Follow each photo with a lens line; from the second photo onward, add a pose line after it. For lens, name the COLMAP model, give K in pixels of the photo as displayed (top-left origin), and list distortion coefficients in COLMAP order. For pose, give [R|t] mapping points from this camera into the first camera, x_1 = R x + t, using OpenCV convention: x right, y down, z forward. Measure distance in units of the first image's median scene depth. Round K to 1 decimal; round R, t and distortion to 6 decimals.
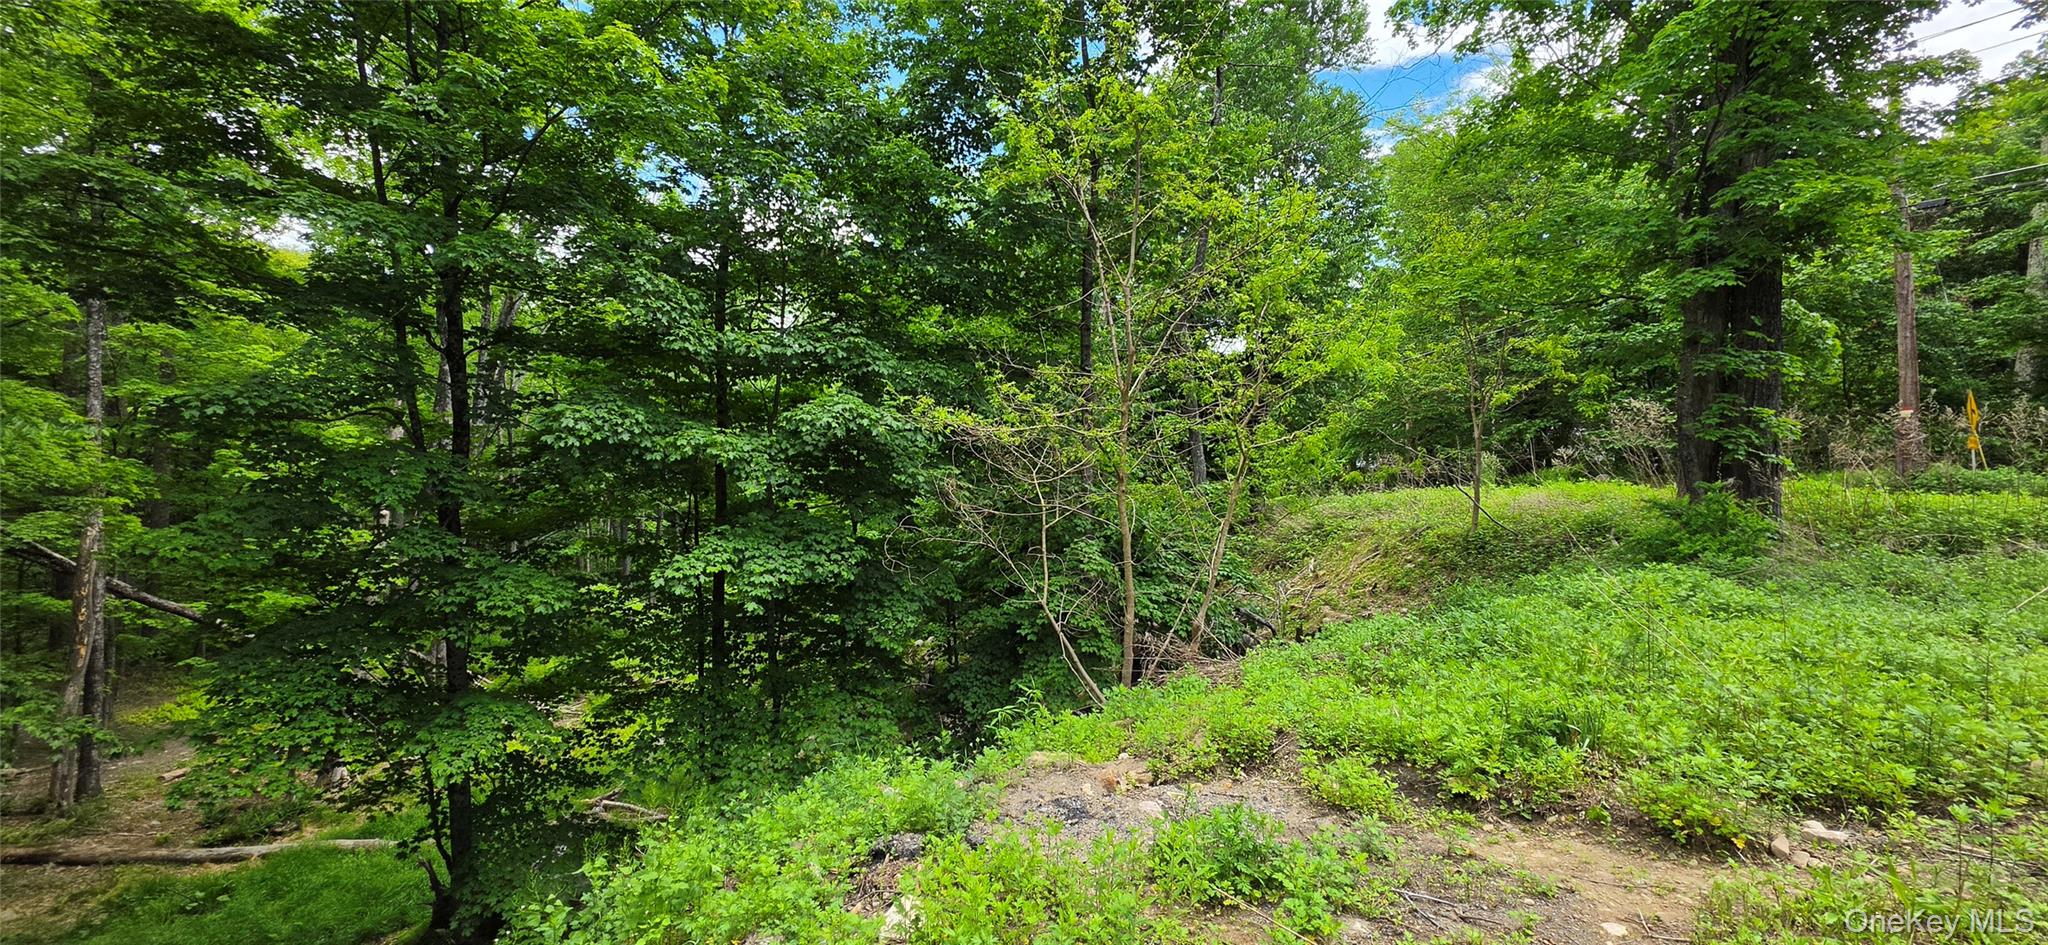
lens RADIAL K [[821.8, 0, 1025.4], [0, 821.8, 466.8], [0, 0, 1]] dist [0.001598, -0.000257]
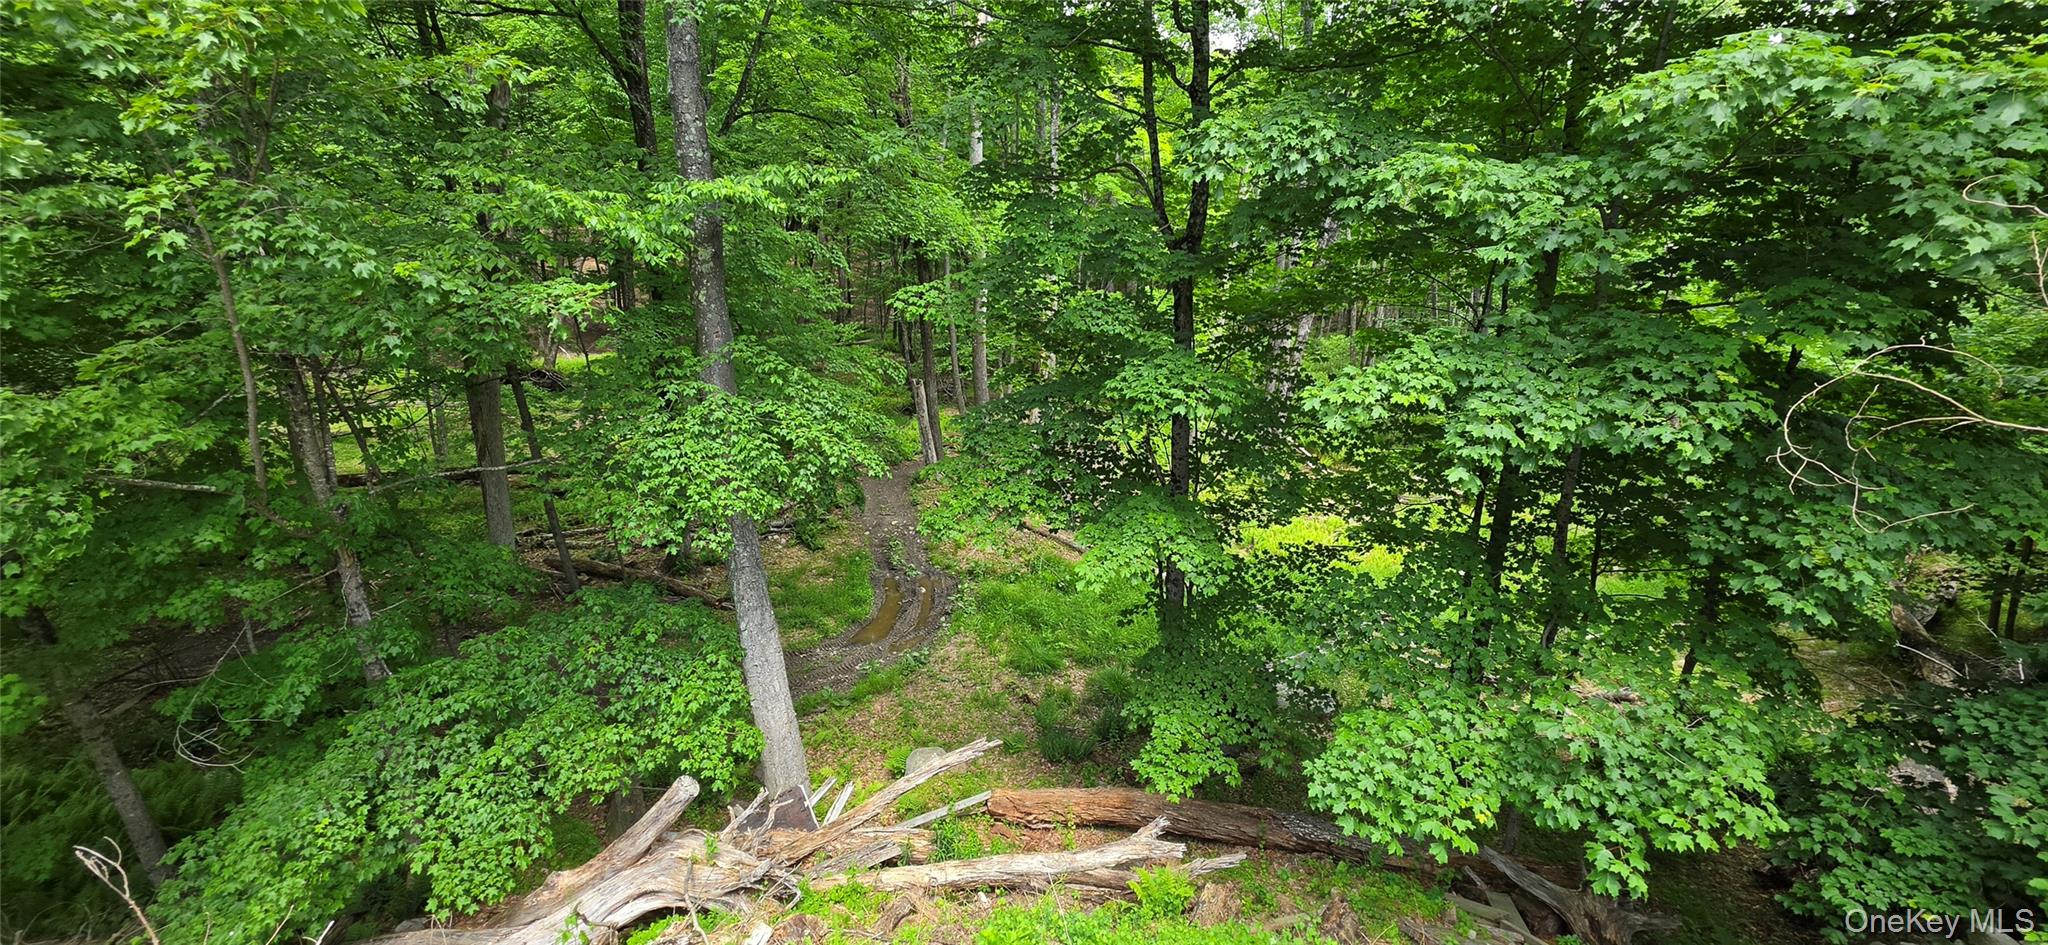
lens RADIAL K [[821.8, 0, 1035.7], [0, 821.8, 478.9], [0, 0, 1]] dist [0.001598, -0.000257]
pose [[0.570979, 0.232999, -0.787207, -0.043043], [-0.021253, 0.962754, 0.269542, 0.021180], [0.820690, -0.137173, 0.554664, 0.361528]]
